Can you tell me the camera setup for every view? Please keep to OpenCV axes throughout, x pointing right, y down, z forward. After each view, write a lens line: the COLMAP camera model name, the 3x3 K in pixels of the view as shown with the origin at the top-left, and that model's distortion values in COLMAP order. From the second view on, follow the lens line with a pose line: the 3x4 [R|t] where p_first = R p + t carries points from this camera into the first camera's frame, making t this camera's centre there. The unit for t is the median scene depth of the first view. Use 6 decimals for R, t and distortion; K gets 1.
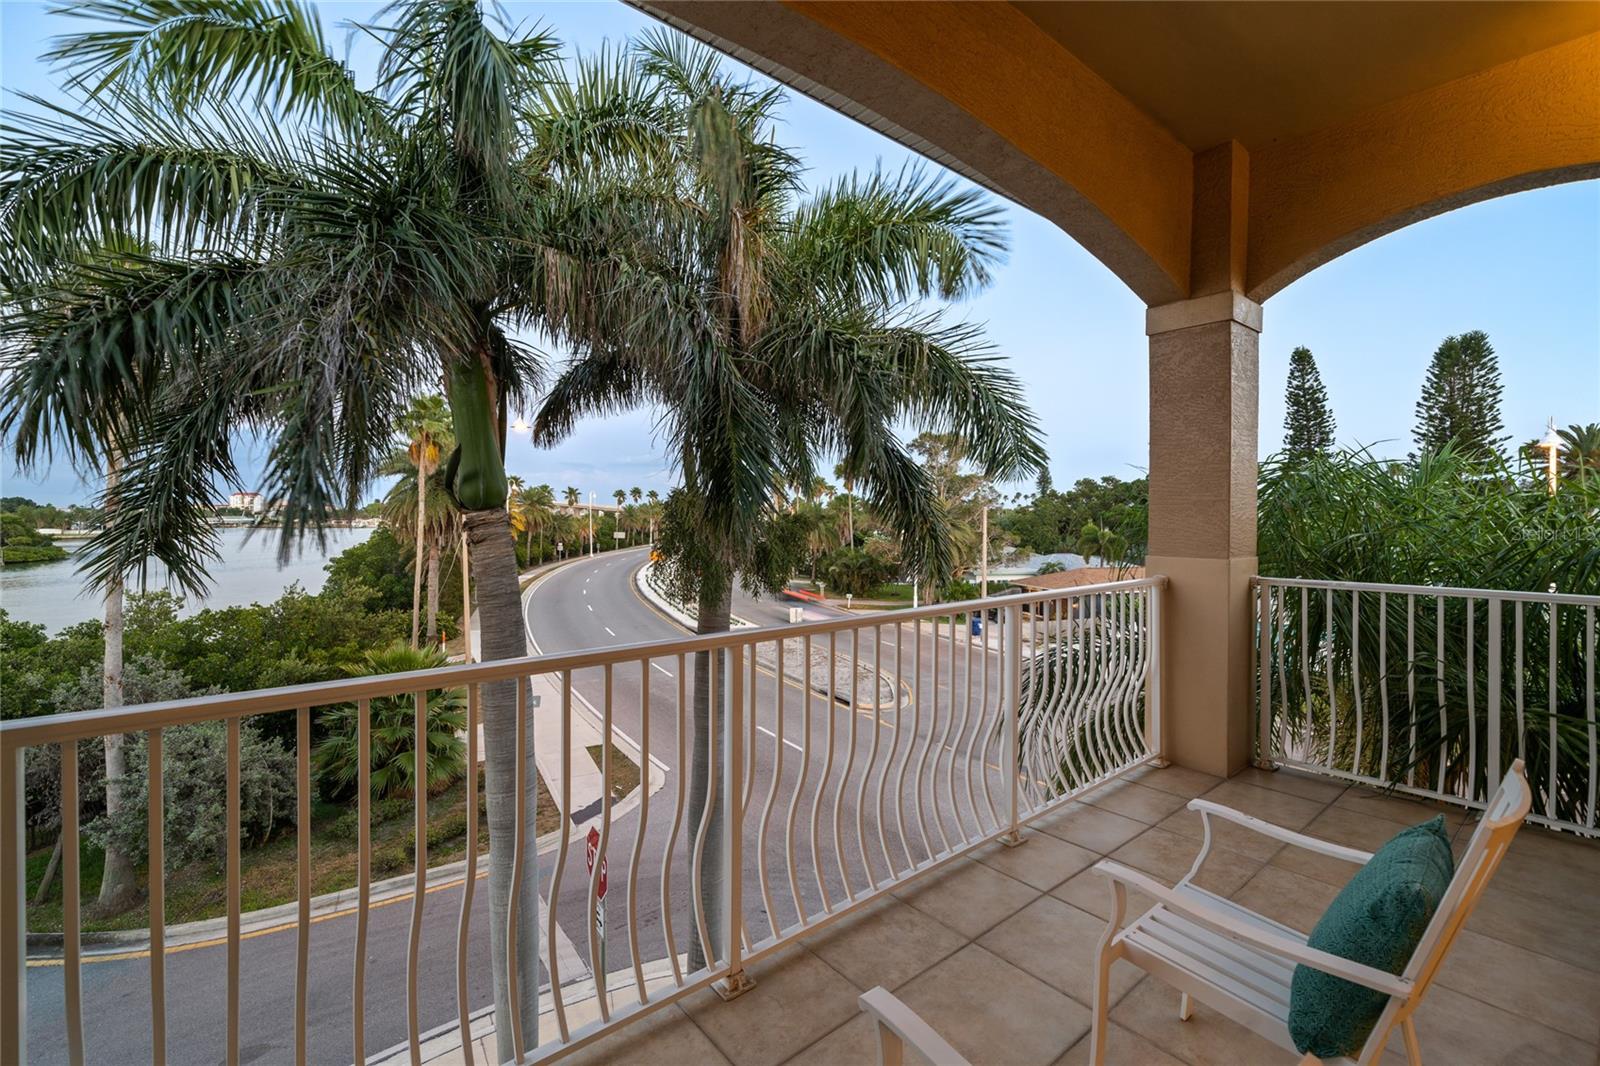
lens RADIAL K [[706.0, 0, 801.7], [0, 706.0, 525.0], [0, 0, 1]] dist [0.002516, 0.000313]
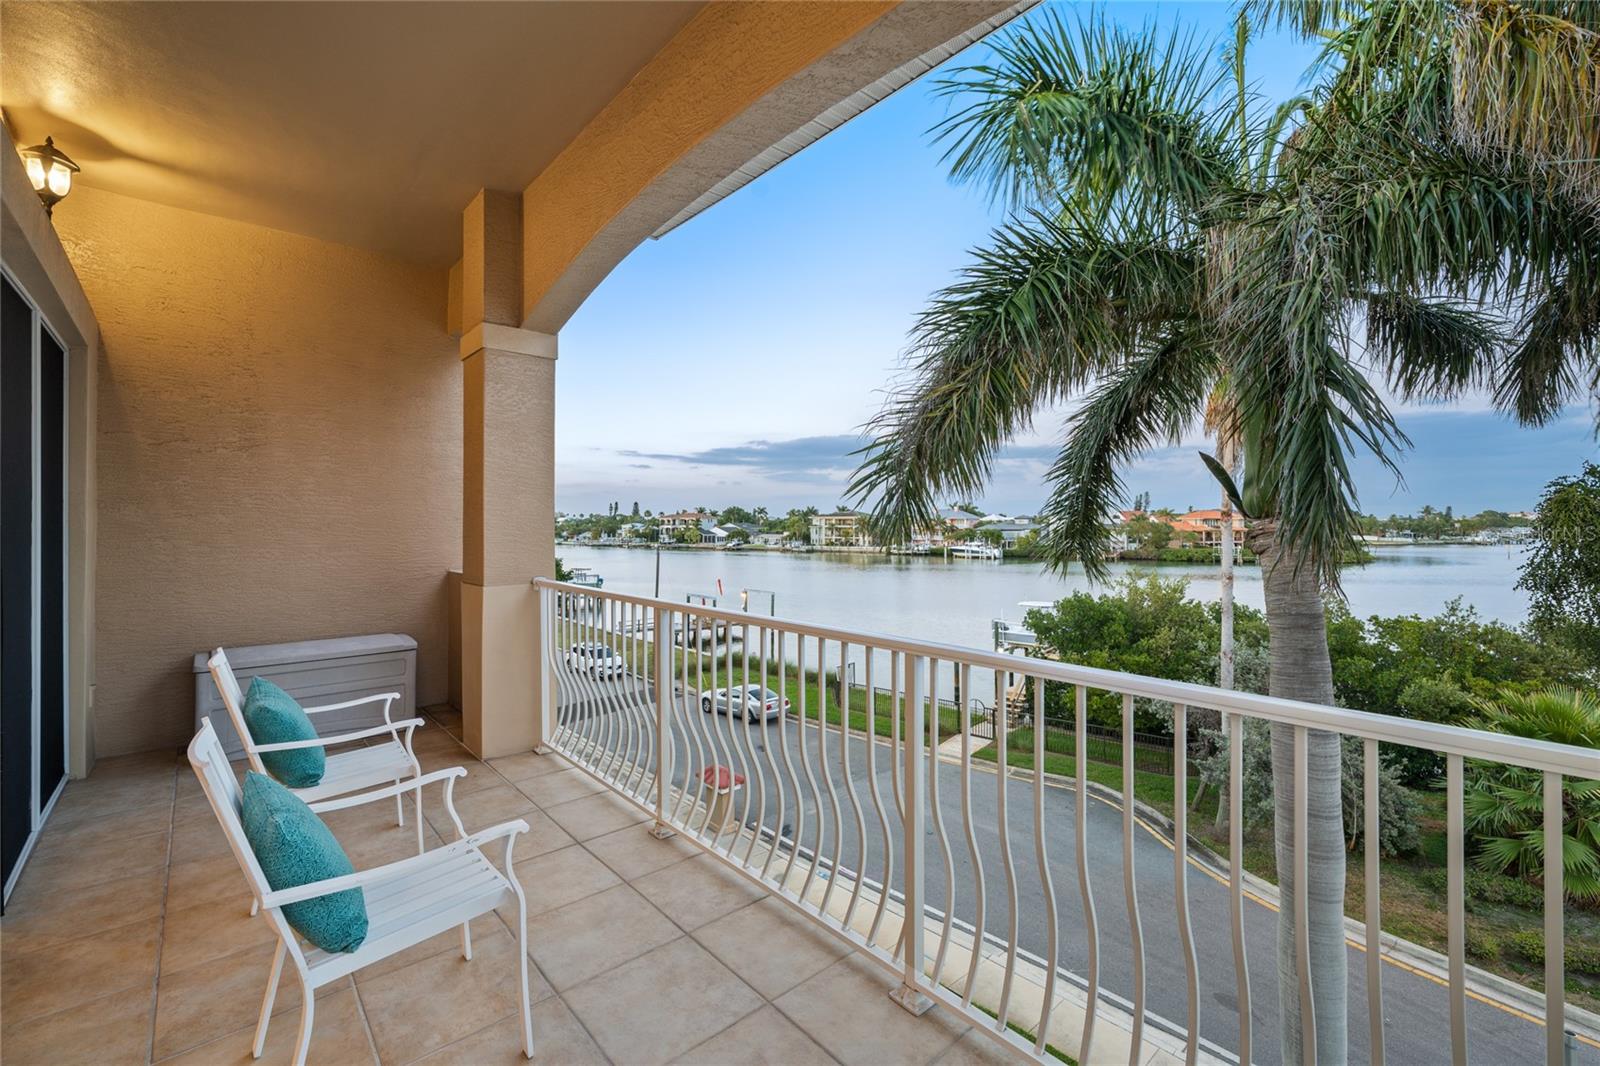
lens RADIAL K [[687.1, 0, 804.7], [0, 687.1, 515.0], [0, 0, 1]] dist [0.010082, -0.000085]
pose [[0.031376, -0.009456, -0.999463, 0.200429], [-0.018191, 0.999784, -0.010031, -0.003821], [0.999342, 0.018496, 0.031198, 0.178663]]
